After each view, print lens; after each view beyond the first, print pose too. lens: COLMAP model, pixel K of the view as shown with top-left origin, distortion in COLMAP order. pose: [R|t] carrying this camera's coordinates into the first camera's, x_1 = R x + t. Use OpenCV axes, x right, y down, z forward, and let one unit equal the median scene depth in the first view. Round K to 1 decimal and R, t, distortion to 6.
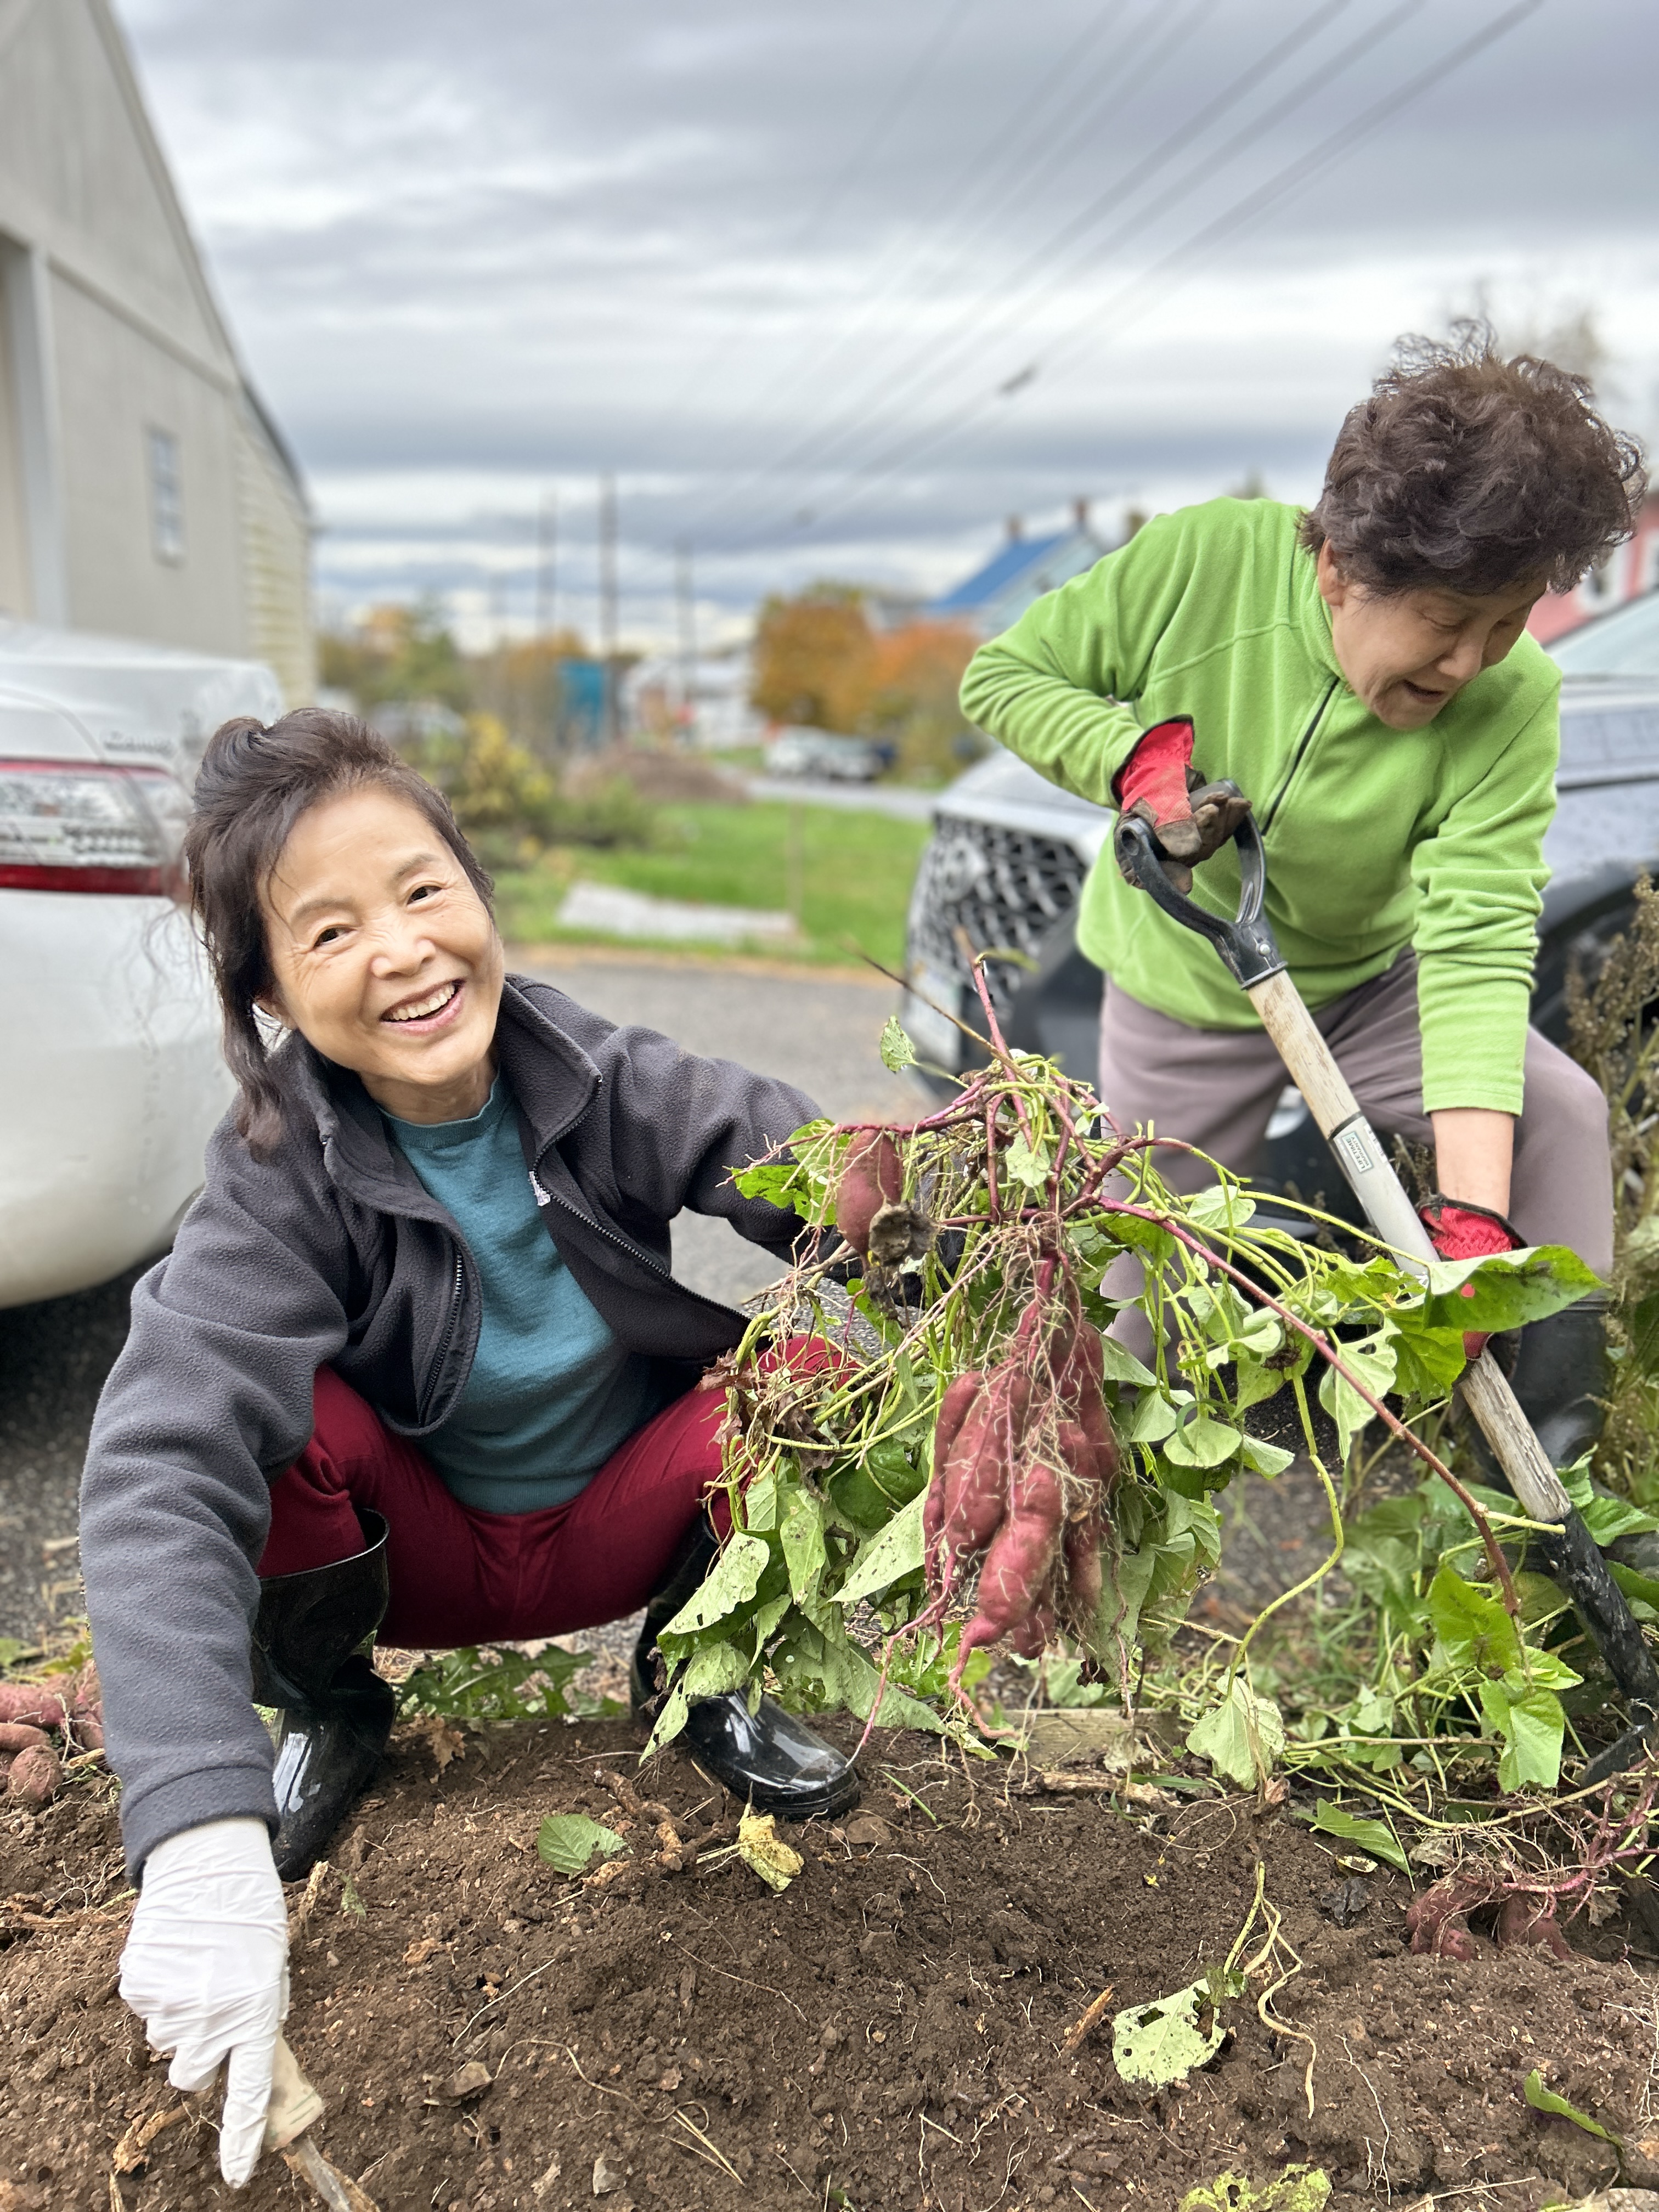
lens RADIAL K [[1654.5, 0, 826.1], [0, 1654.5, 1118.8], [0, 0, 1]] dist [0.029341, -0.028757]
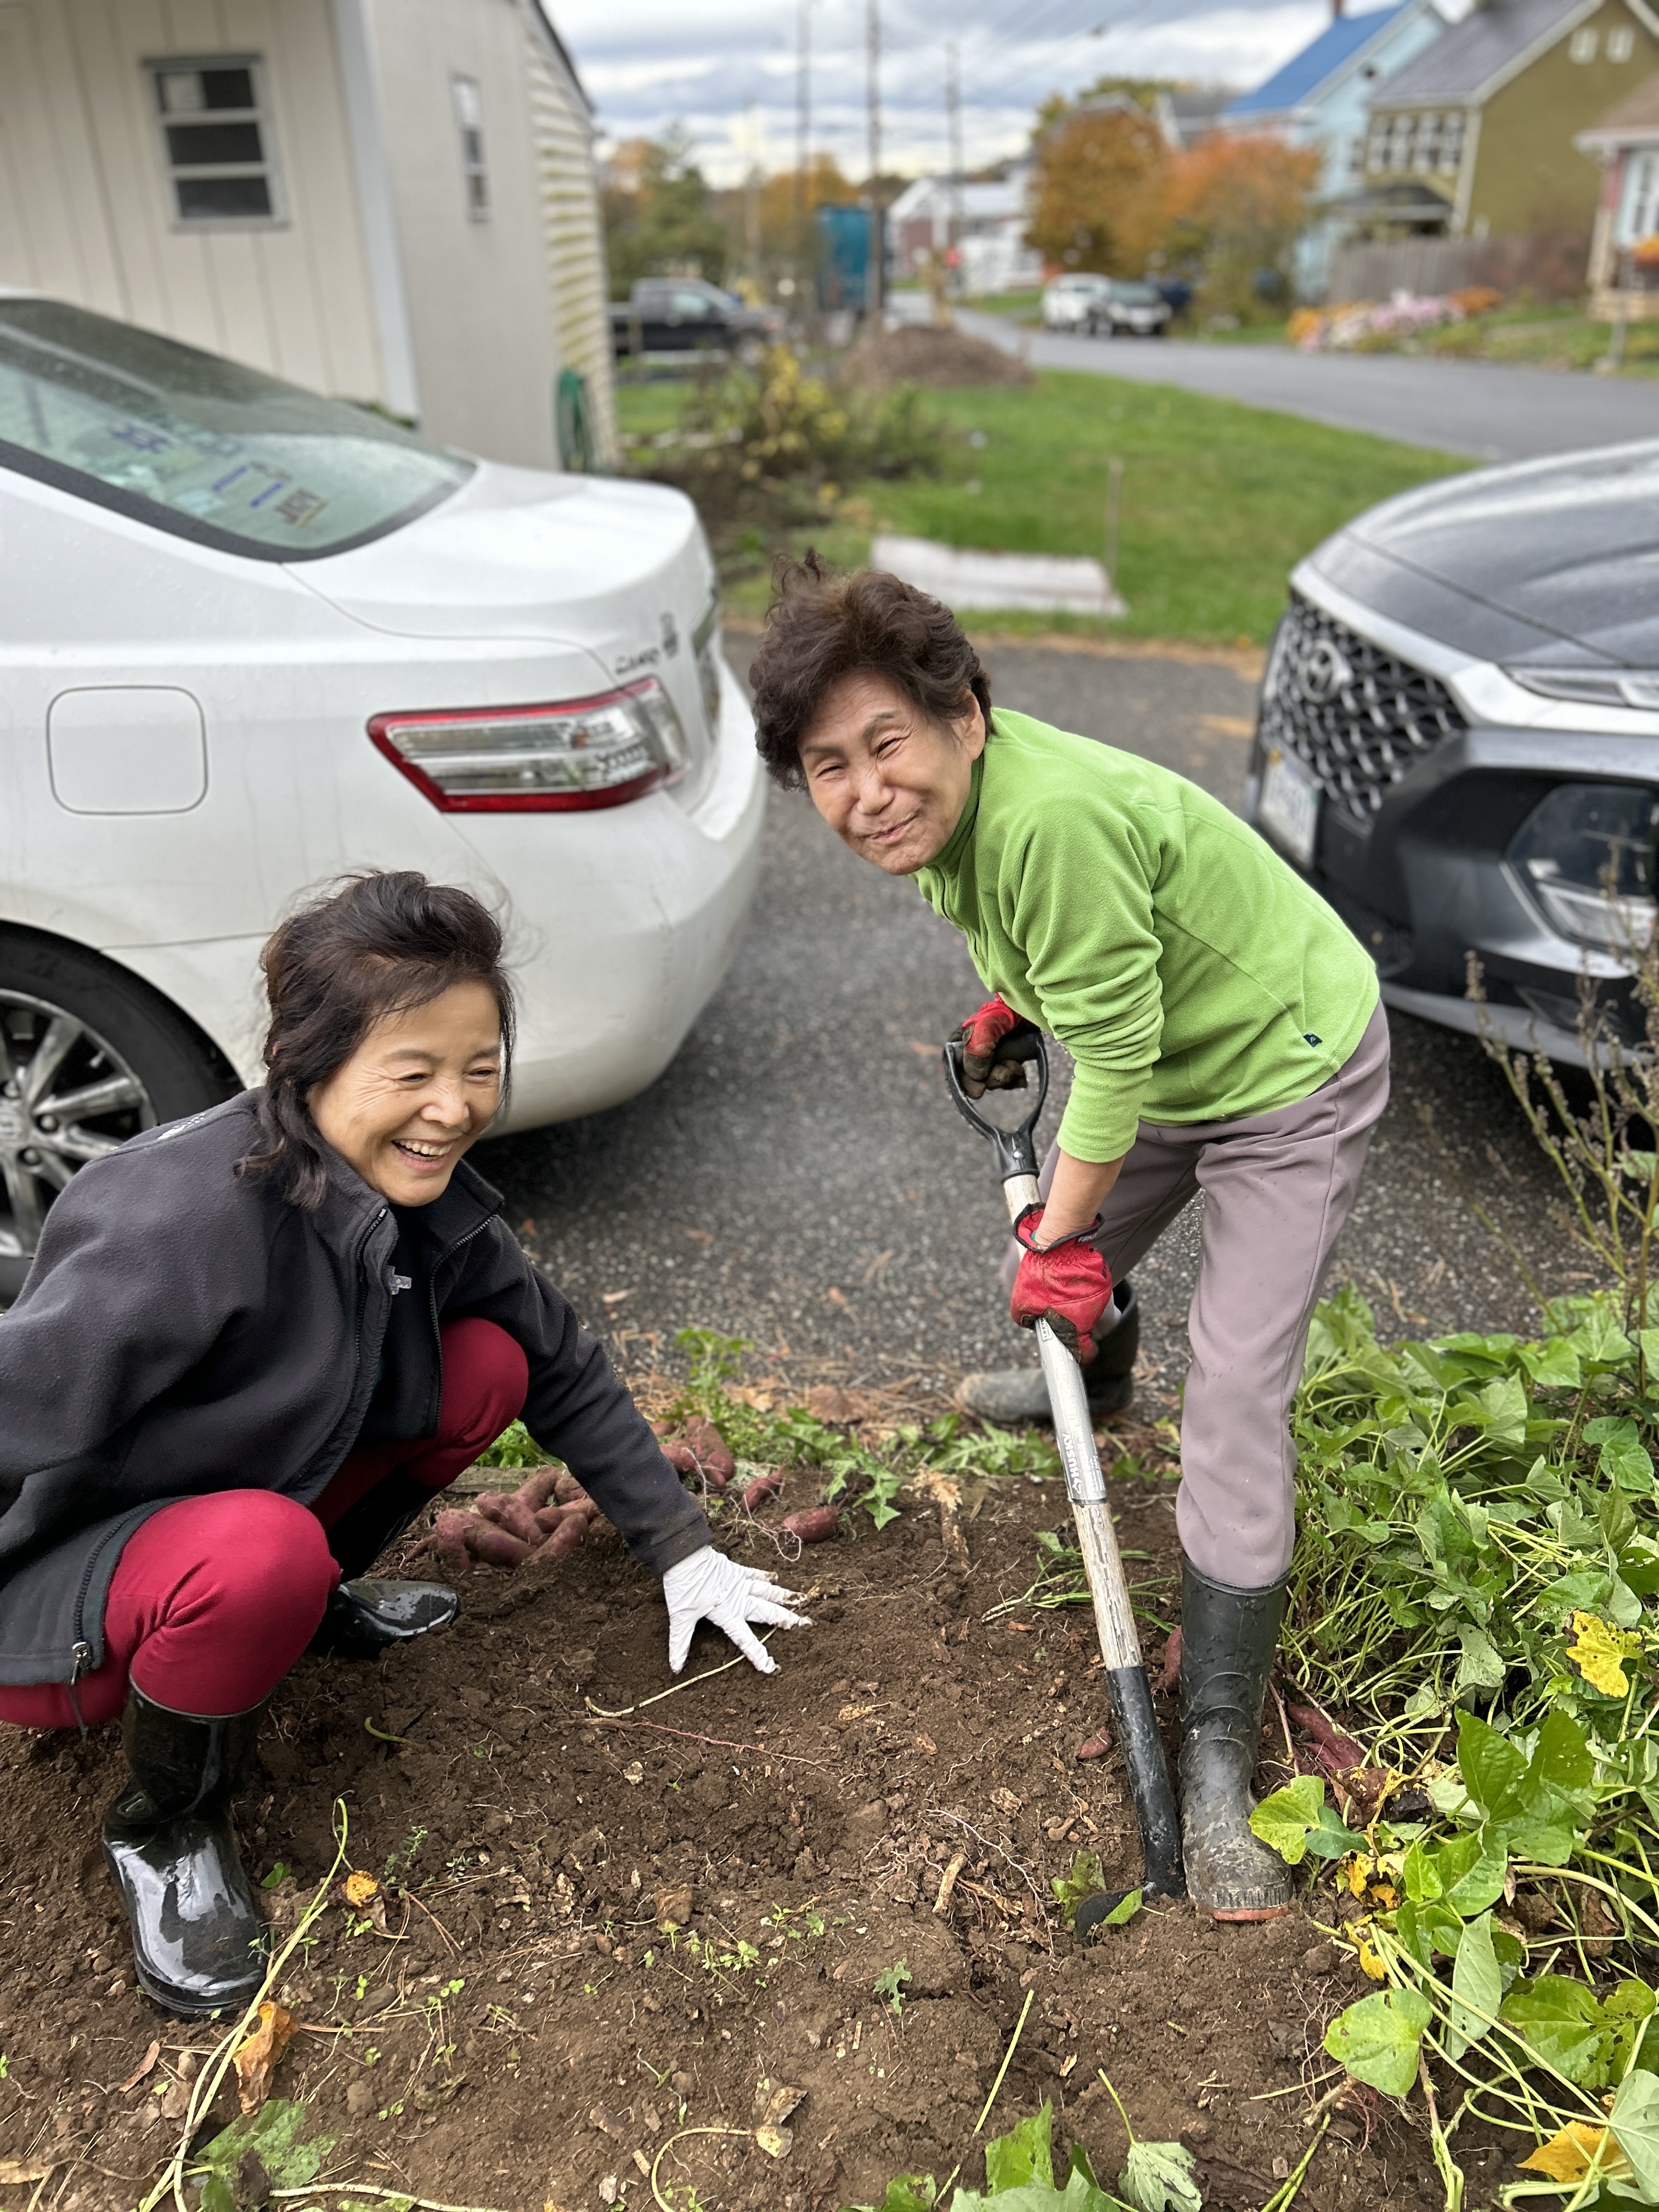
lens RADIAL K [[1654.5, 0, 826.1], [0, 1654.5, 1118.8], [0, 0, 1]] dist [0.029341, -0.028757]
pose [[0.987724, 0.022766, -0.154544, -0.150834], [0.015271, 0.970512, 0.240568, -0.320015], [0.155464, -0.239975, 0.958250, -0.330245]]
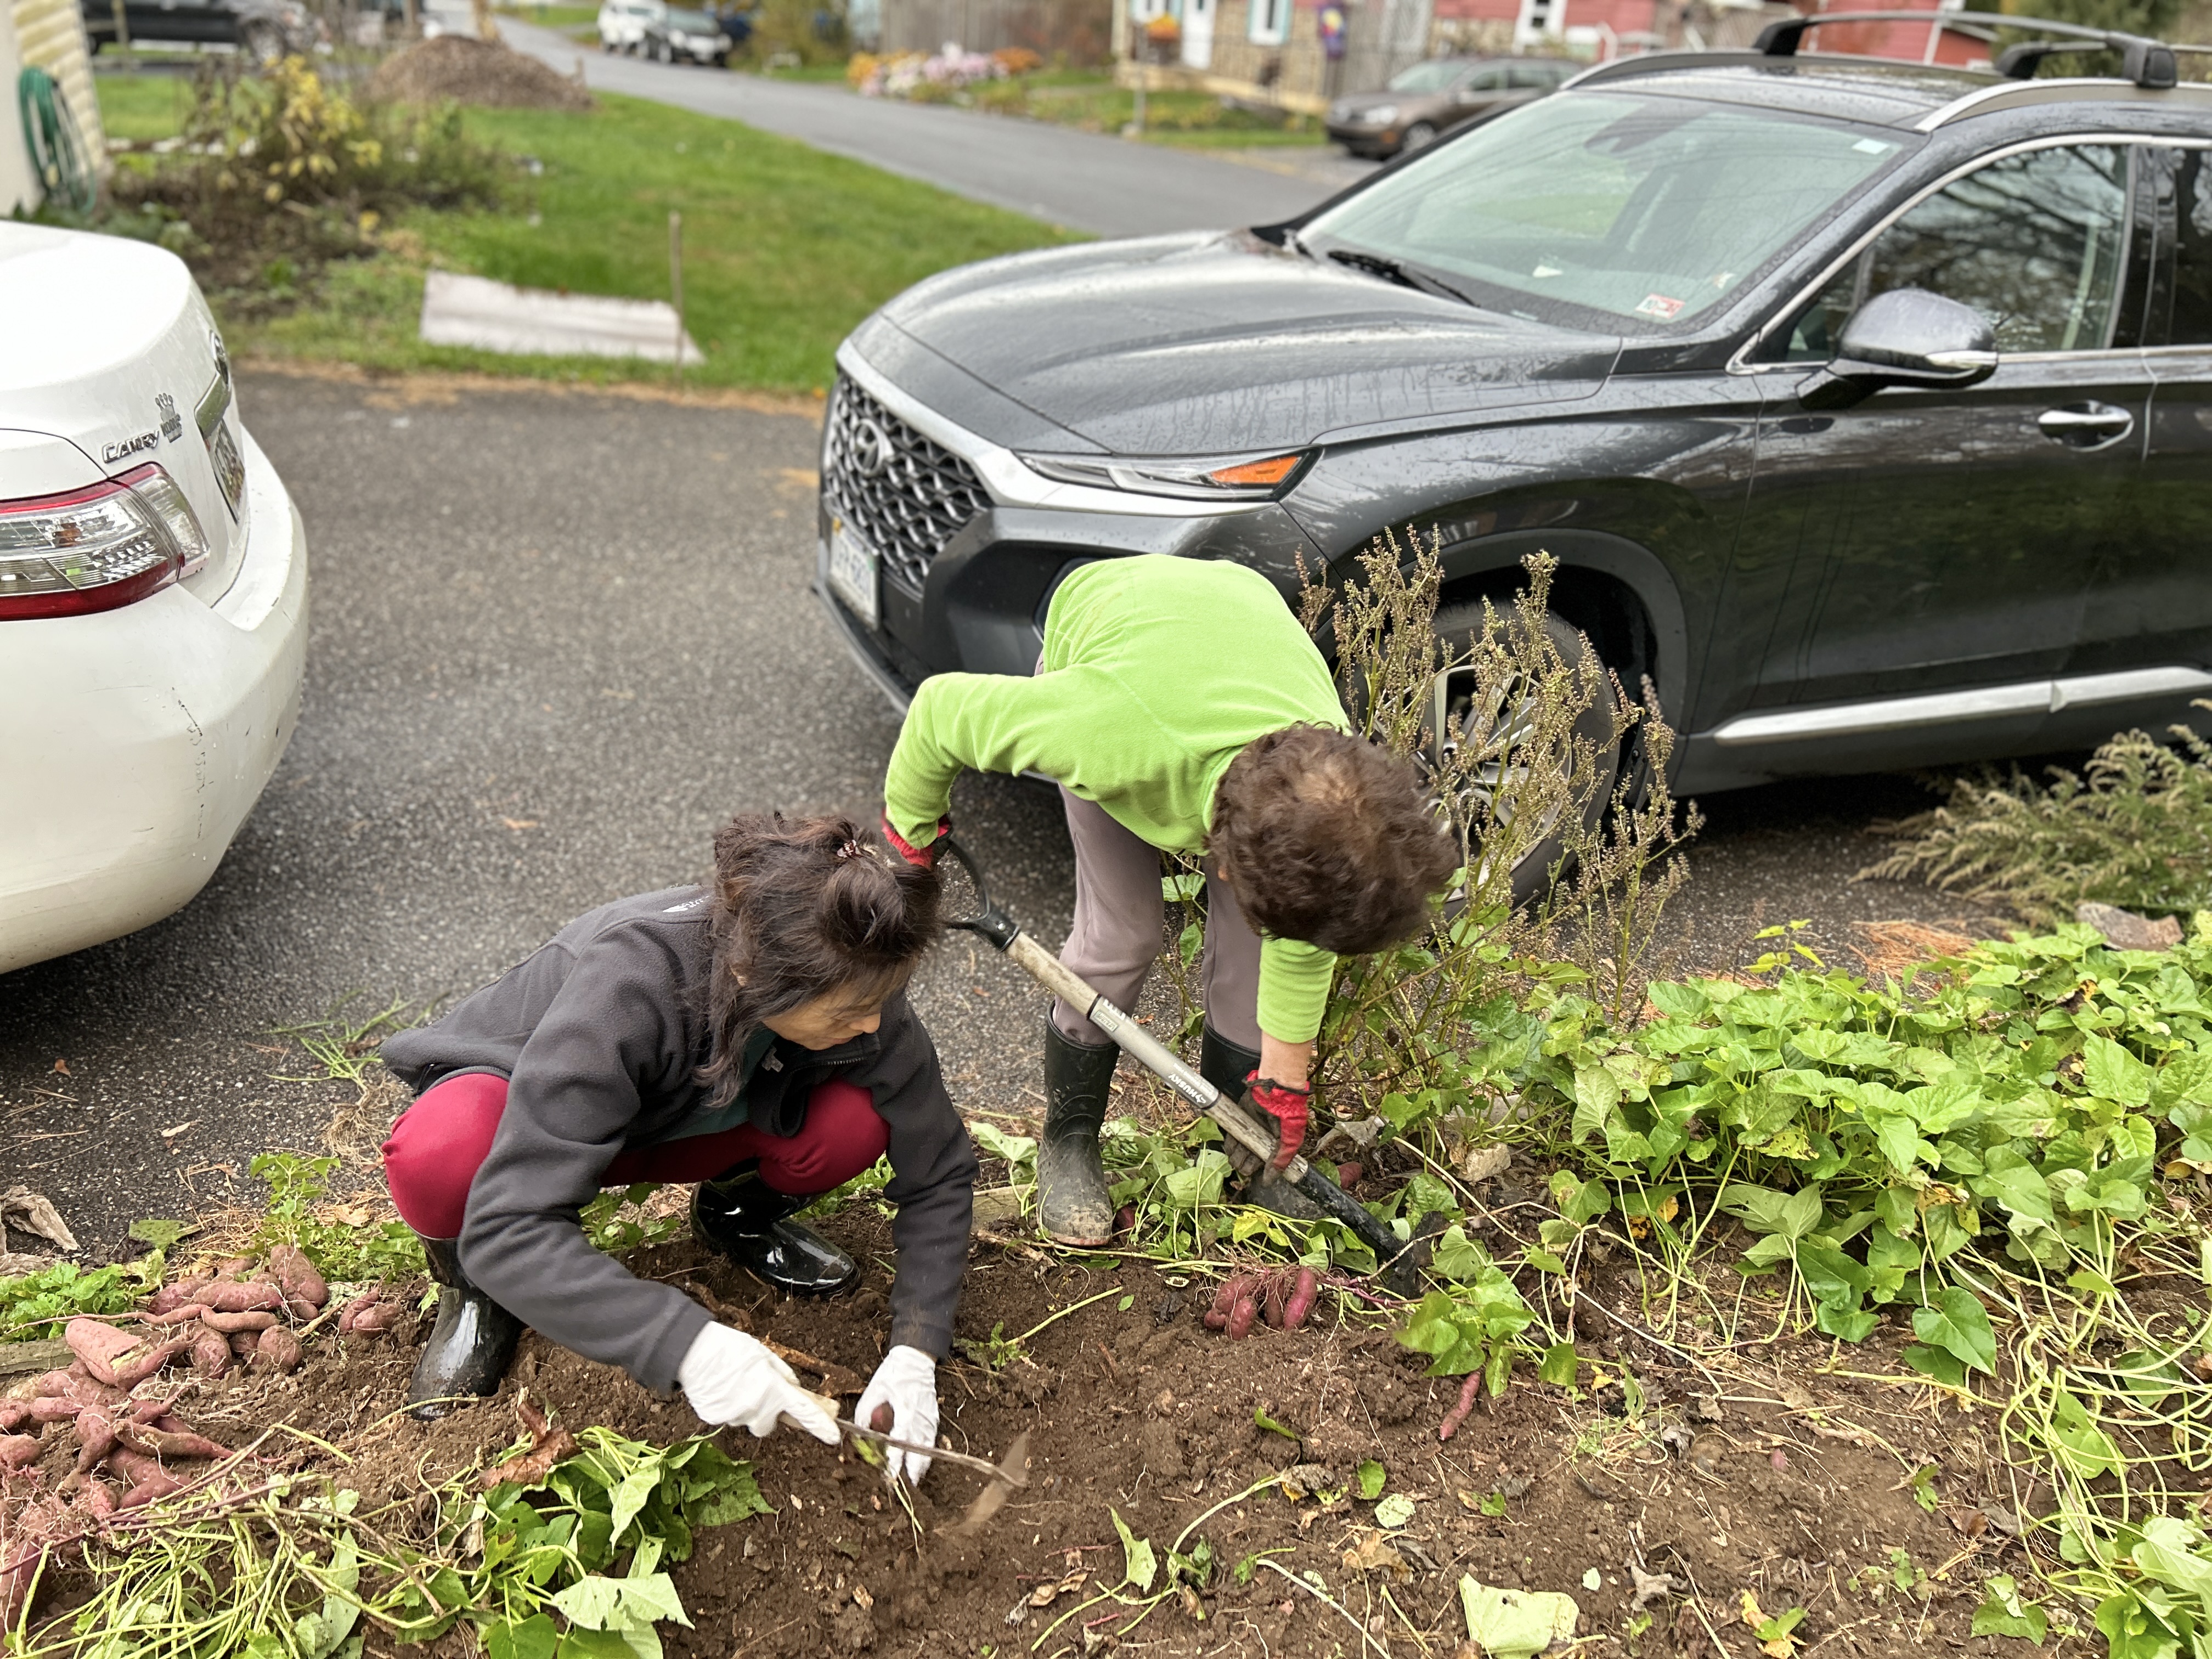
lens RADIAL K [[1652.0, 0, 1102.3], [0, 1652.0, 852.6], [0, 0, 1]] dist [0.035814, -0.037598]
pose [[0.972941, -0.070045, 0.220180, -0.082167], [0.013410, 0.968454, 0.248831, -0.388989], [-0.230664, -0.239145, 0.943188, -0.433227]]
